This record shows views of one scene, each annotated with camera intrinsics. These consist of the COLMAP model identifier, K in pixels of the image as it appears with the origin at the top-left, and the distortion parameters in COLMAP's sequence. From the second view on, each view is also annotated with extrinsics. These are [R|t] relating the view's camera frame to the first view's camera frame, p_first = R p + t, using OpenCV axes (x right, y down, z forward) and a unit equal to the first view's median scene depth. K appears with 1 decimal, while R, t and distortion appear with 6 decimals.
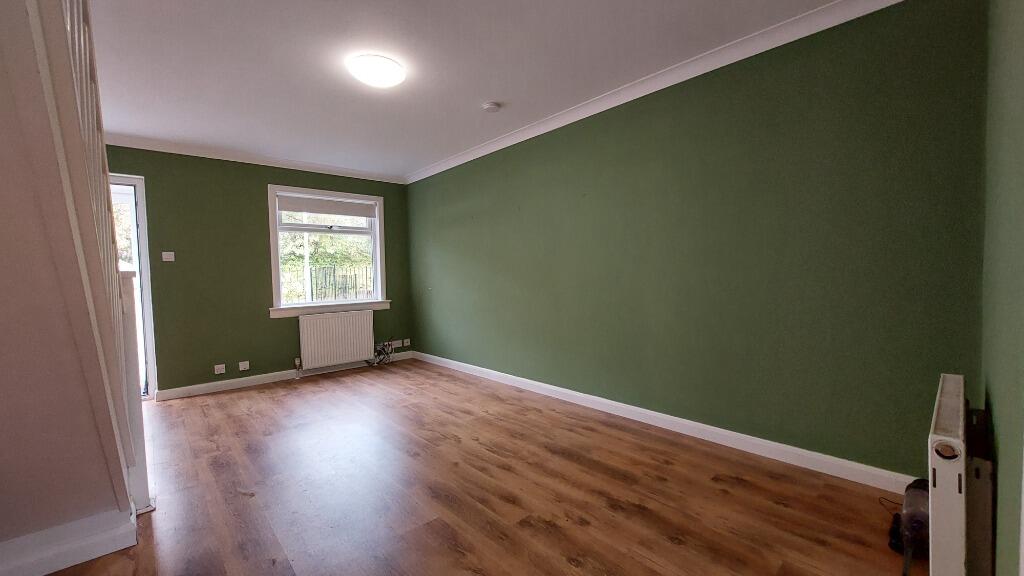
lens RADIAL K [[404.6, 0, 518.3], [0, 404.6, 286.2], [0, 0, 1]] dist [-0.000162, -0.000107]
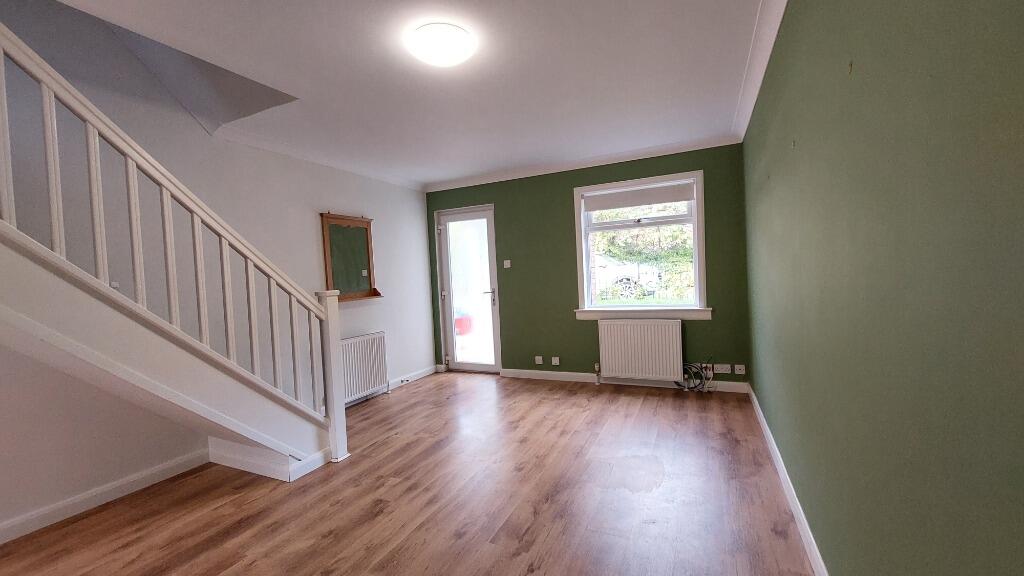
lens RADIAL K [[404.6, 0, 518.3], [0, 404.6, 286.2], [0, 0, 1]] dist [-0.000162, -0.000107]
pose [[0.400815, 0.024816, -0.915823, 0.240753], [0.007143, 0.999518, 0.030210, -0.033454], [0.916131, -0.018650, 0.400444, 0.420321]]
